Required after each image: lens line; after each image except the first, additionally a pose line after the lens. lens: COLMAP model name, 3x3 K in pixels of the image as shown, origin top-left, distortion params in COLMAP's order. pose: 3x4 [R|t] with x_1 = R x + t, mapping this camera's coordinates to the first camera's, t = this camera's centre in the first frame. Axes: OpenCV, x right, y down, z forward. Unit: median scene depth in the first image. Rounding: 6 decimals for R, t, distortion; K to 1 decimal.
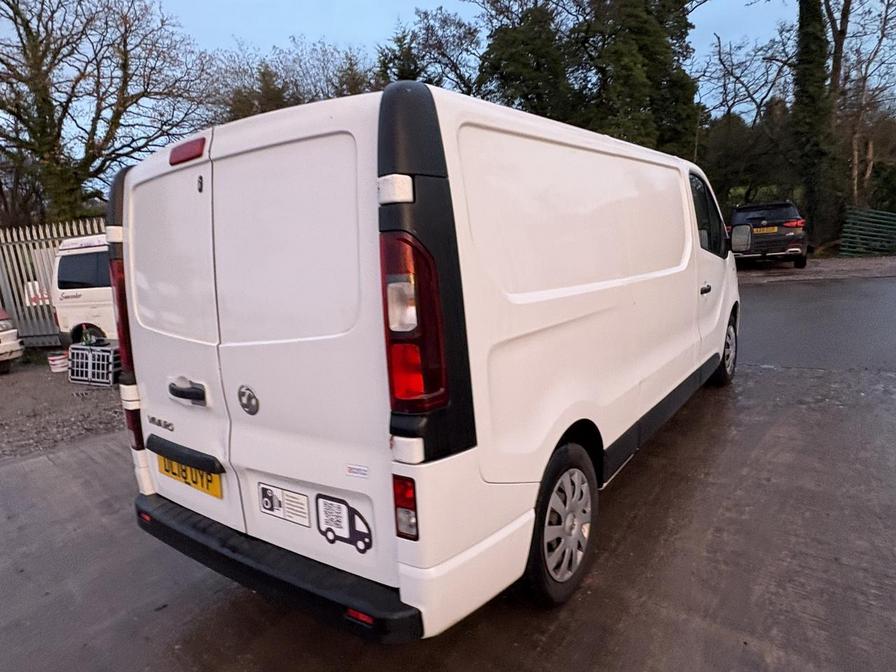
lens RADIAL K [[557.2, 0, 447.5], [0, 557.2, 340.6], [0, 0, 1]] dist [-0.003312, 0.003382]
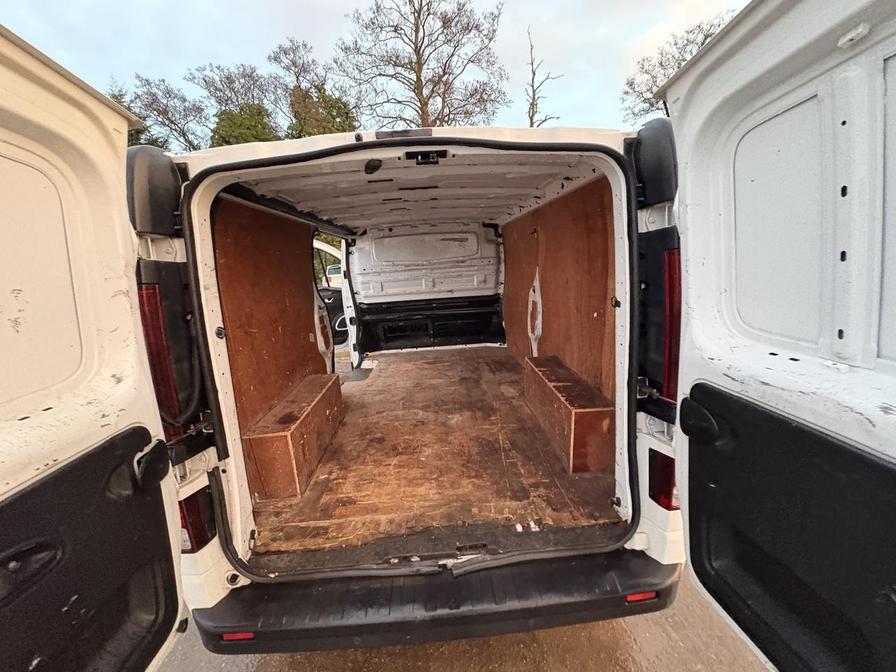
lens RADIAL K [[355.4, 0, 447.9], [0, 355.4, 336.5], [0, 0, 1]] dist [-0.000675, -0.000322]
pose [[0.780612, -0.103131, 0.616449, -0.081506], [0.108489, 0.993679, 0.028861, -0.008016], [-0.615528, 0.044349, 0.786866, 0.062899]]
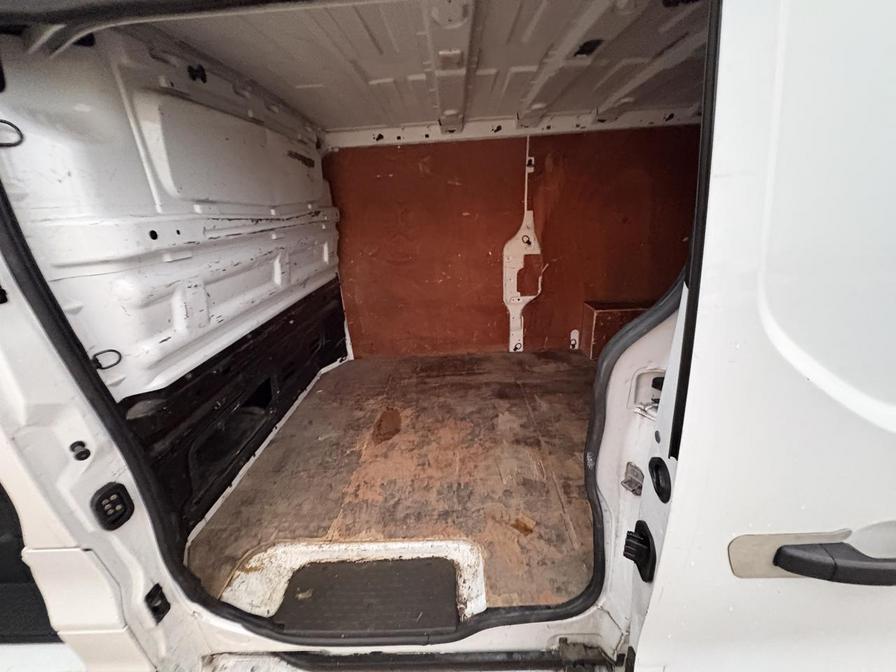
lens RADIAL K [[355.4, 0, 450.7], [0, 355.4, 331.9], [0, 0, 1]] dist [-0.000675, -0.000322]
pose [[-0.557698, -0.173497, 0.811709, -0.044078], [0.246328, 0.899263, 0.361455, -0.044203], [-0.792651, 0.401529, -0.458780, 0.261689]]
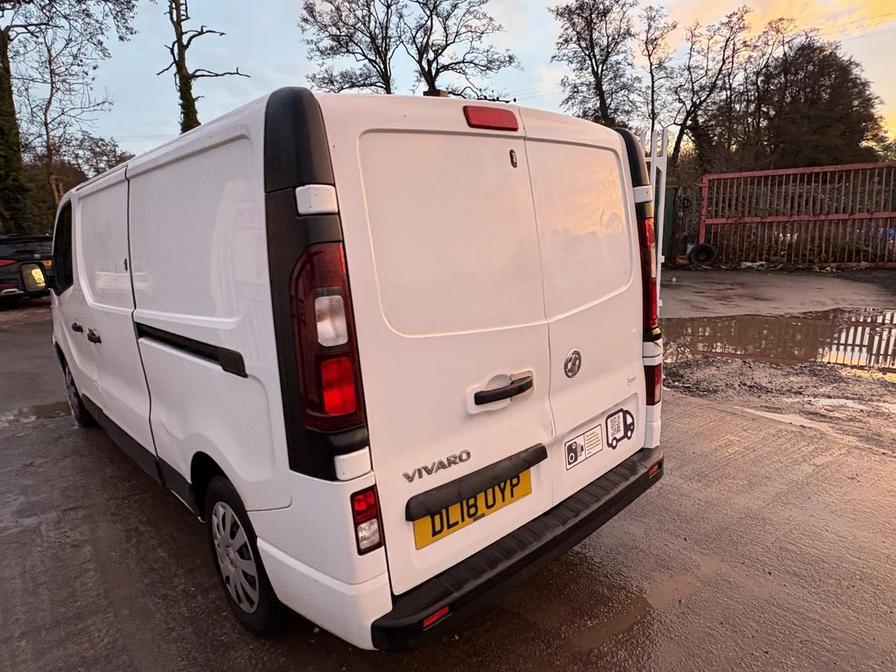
lens RADIAL K [[557.2, 0, 447.0], [0, 557.2, 339.1], [0, 0, 1]] dist [-0.003312, 0.003382]
pose [[0.201239, -0.132478, 0.970542, -0.163611], [0.208758, 0.973850, 0.089644, -0.010230], [-0.957039, 0.184569, 0.223633, 0.109122]]
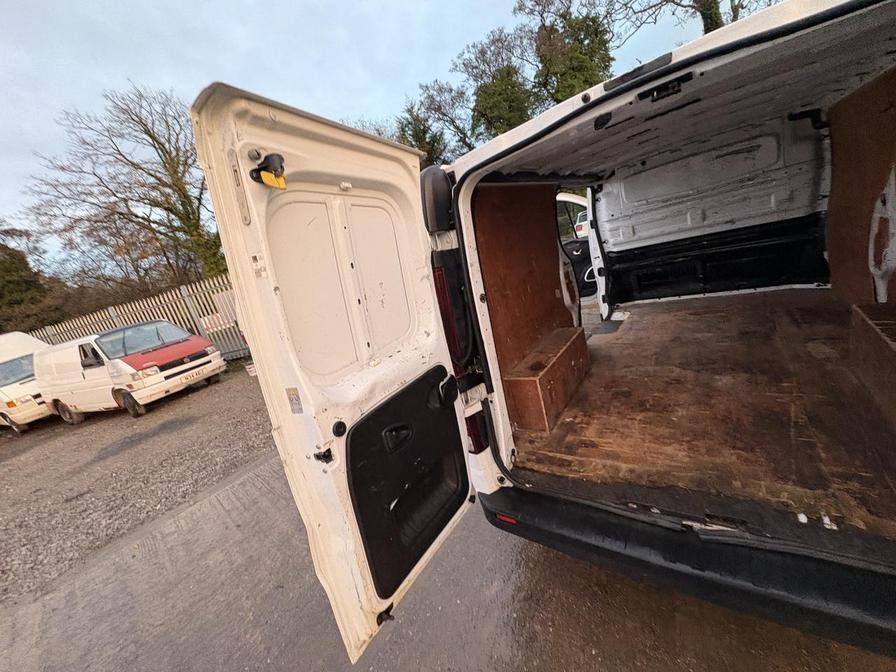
lens RADIAL K [[355.4, 0, 448.4], [0, 355.4, 336.9], [0, 0, 1]] dist [-0.000675, -0.000322]
pose [[0.985037, -0.168765, -0.034934, -0.080461], [0.170852, 0.982849, 0.069405, -0.009728], [0.022622, -0.074335, 0.996977, 0.053566]]
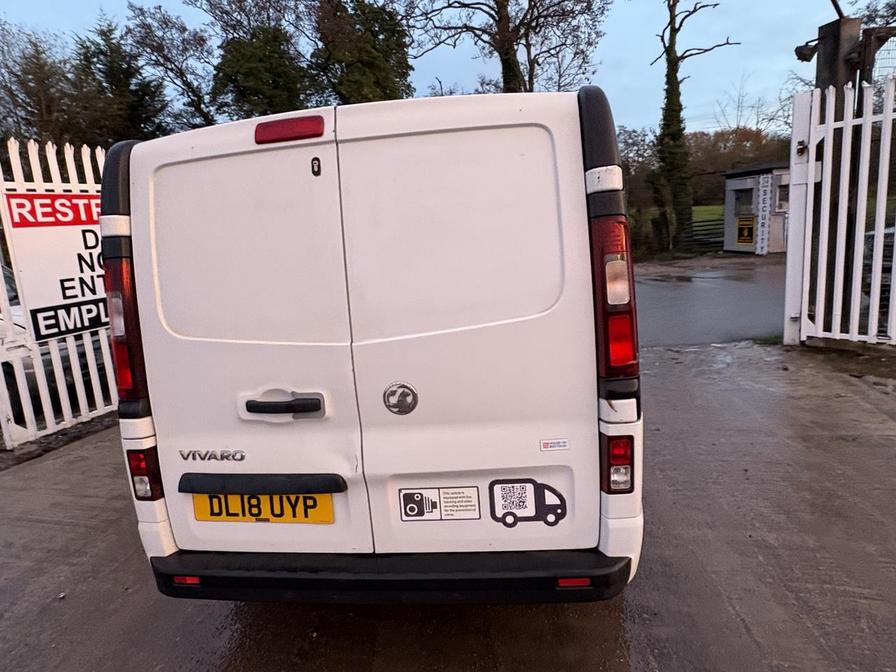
lens RADIAL K [[557.2, 0, 447.7], [0, 557.2, 332.9], [0, 0, 1]] dist [-0.003312, 0.003382]
pose [[0.881263, -0.070490, 0.467339, -0.079257], [0.093878, 0.995220, -0.026915, 0.003304], [-0.463208, 0.067592, 0.883668, 0.014798]]
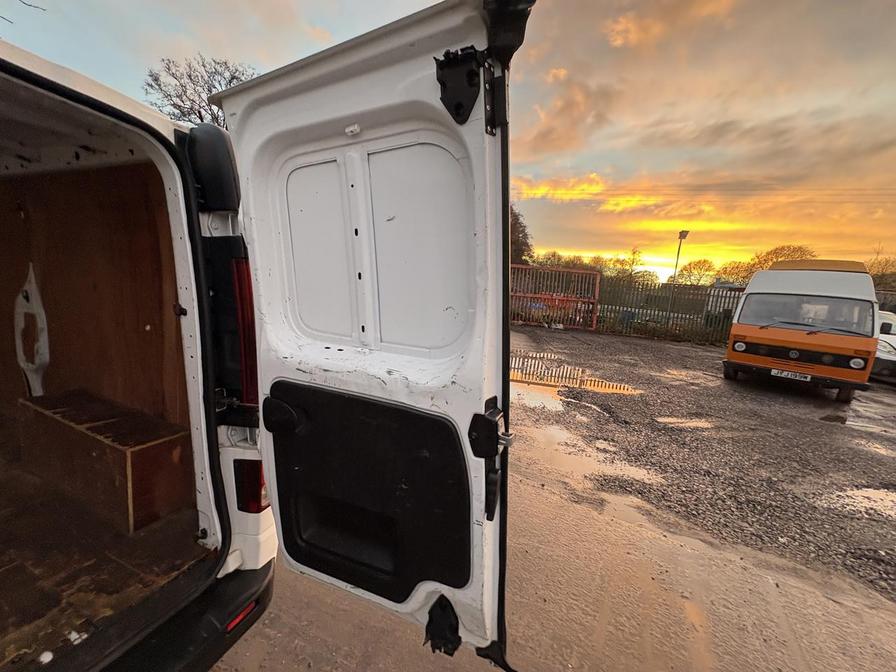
lens RADIAL K [[355.4, 0, 448.6], [0, 355.4, 336.6], [0, 0, 1]] dist [-0.000675, -0.000322]
pose [[-0.226598, -0.087221, 0.970075, -0.082905], [0.113408, 0.986845, 0.115220, -0.006168], [-0.967364, 0.136123, -0.213725, 0.066318]]
